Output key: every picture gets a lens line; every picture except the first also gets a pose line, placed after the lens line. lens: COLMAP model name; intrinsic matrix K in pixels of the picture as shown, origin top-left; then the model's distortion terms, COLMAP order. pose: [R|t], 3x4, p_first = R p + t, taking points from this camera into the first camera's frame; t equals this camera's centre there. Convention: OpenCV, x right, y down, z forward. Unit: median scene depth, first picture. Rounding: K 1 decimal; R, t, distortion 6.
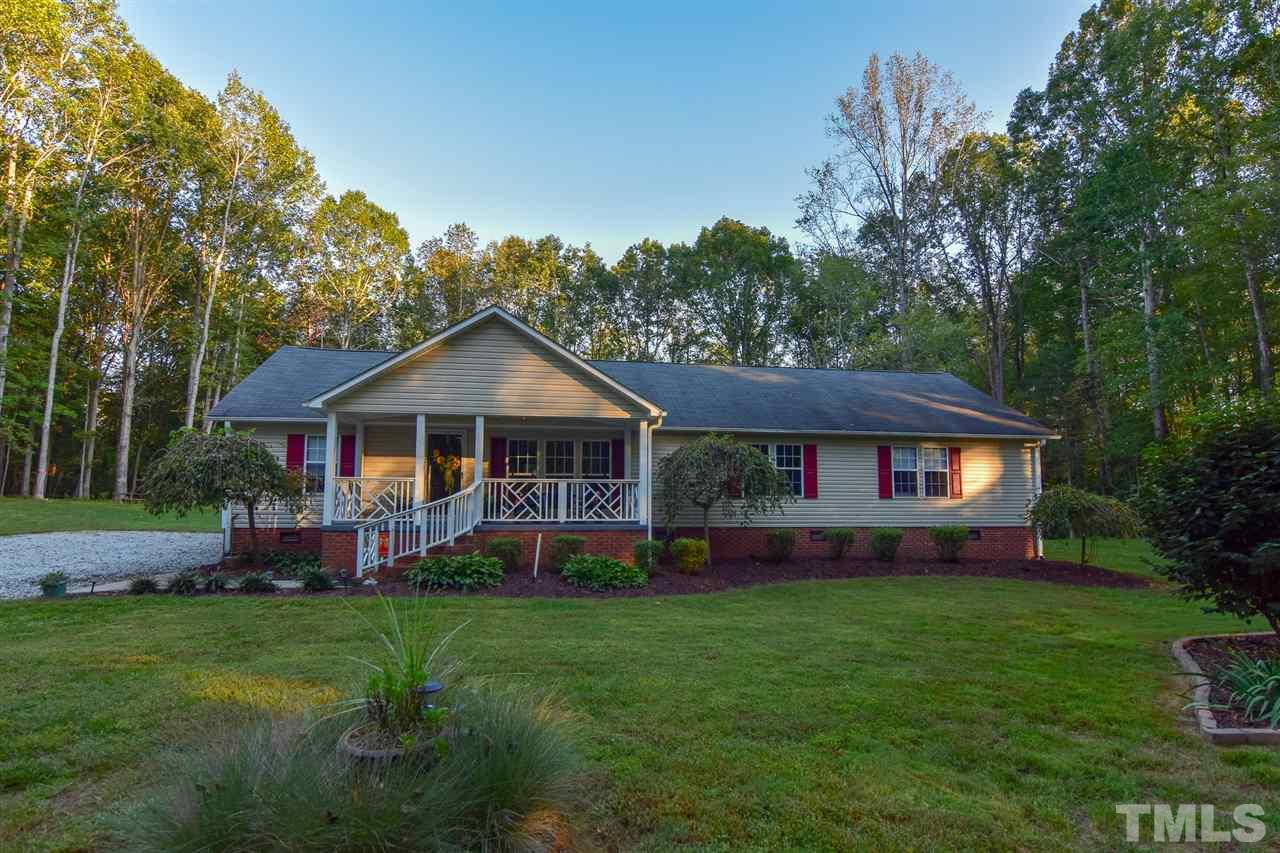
lens RADIAL K [[645.2, 0, 639.3], [0, 645.2, 471.0], [0, 0, 1]] dist [0.002588, -0.019295]
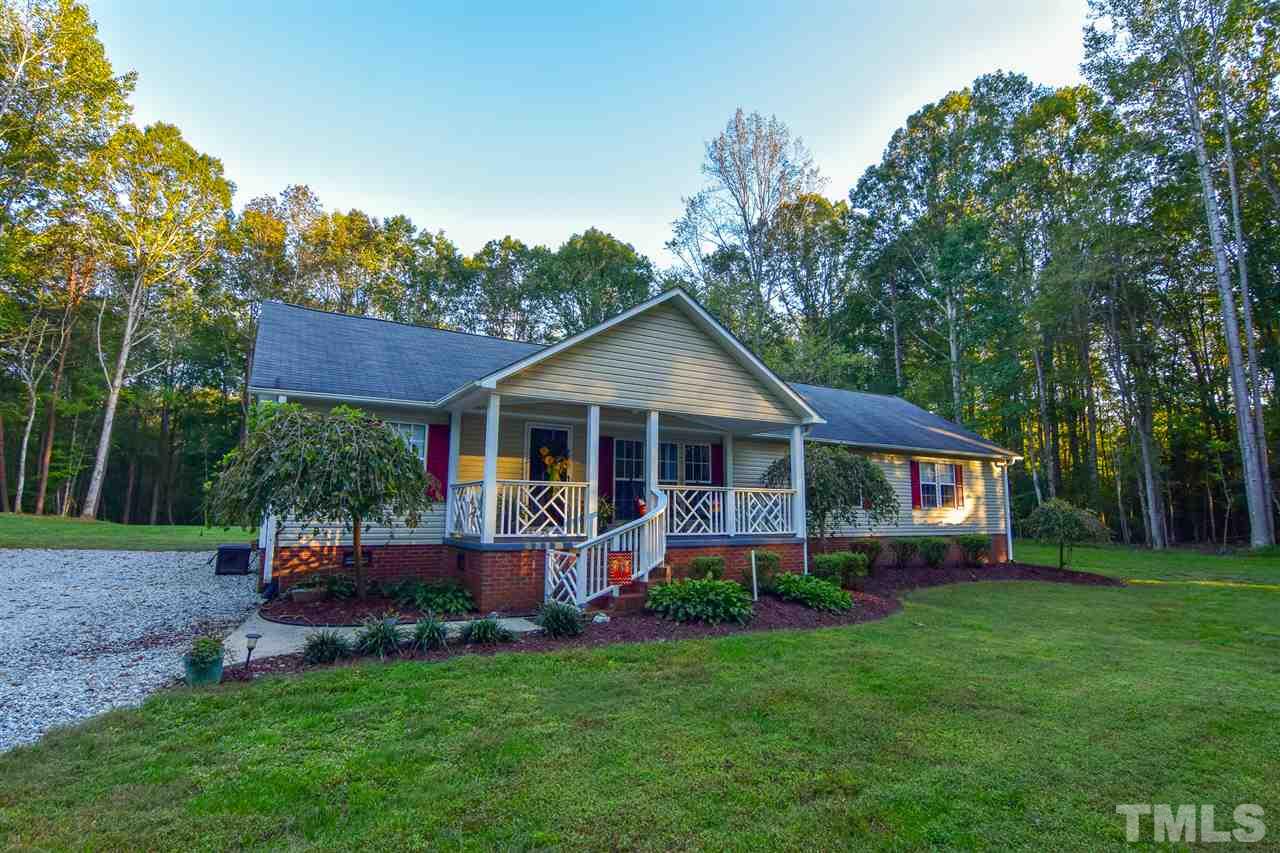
lens RADIAL K [[634.8, 0, 640.0], [0, 634.8, 426.5], [0, 0, 1]] dist [-0.004849, -0.012741]
pose [[0.930973, 0.053576, 0.361137, -0.196318], [-0.025776, 0.996351, -0.081365, 0.001208], [-0.364178, 0.066440, 0.928956, 0.078242]]
